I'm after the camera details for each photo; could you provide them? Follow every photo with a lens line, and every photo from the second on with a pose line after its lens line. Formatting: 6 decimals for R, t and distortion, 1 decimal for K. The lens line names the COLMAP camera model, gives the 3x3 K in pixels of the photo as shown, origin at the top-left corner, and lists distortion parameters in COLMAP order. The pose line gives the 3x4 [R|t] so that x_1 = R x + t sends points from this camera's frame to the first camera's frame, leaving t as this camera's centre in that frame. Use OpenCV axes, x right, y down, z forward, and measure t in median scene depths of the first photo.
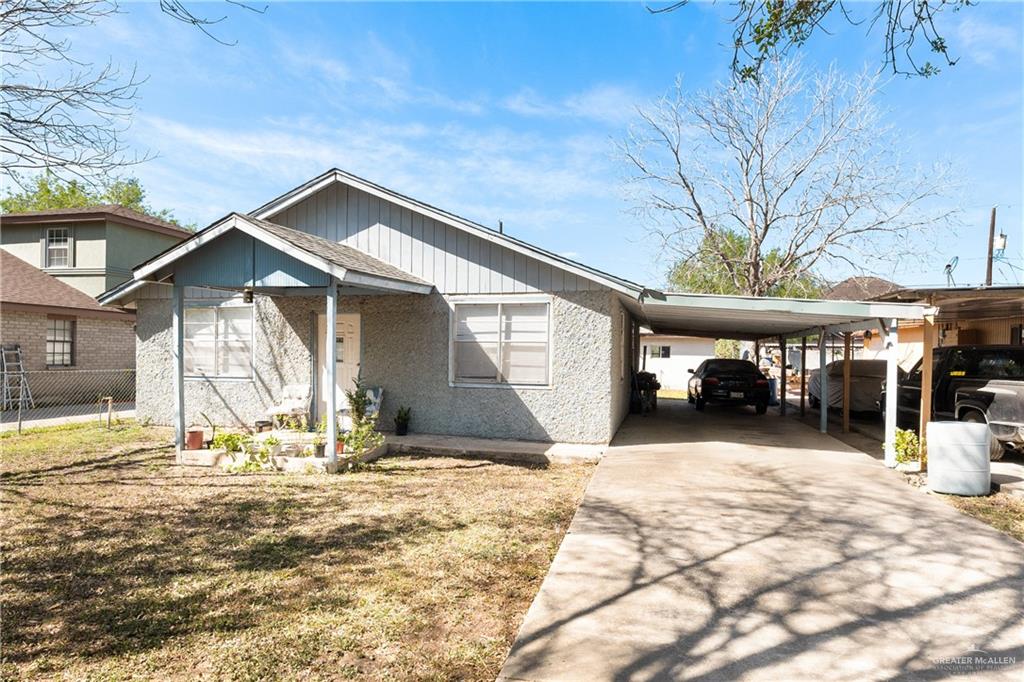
lens RADIAL K [[559.3, 0, 512.0], [0, 559.3, 341.0], [0, 0, 1]] dist [0.005224, 0.001364]
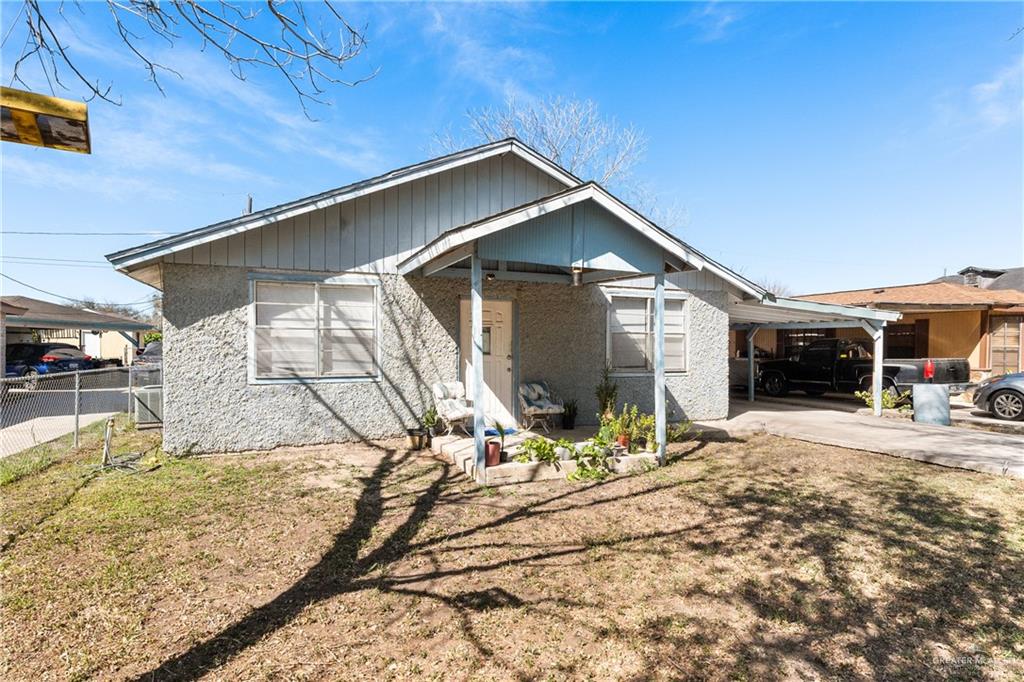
lens RADIAL K [[544.8, 0, 512.0], [0, 544.8, 341.0], [0, 0, 1]] dist [-0.003811, -0.000309]
pose [[0.809030, -0.000046, 0.587767, -0.819779], [-0.006372, 0.999941, 0.008849, 0.008179], [-0.587733, -0.010904, 0.808982, 0.293625]]
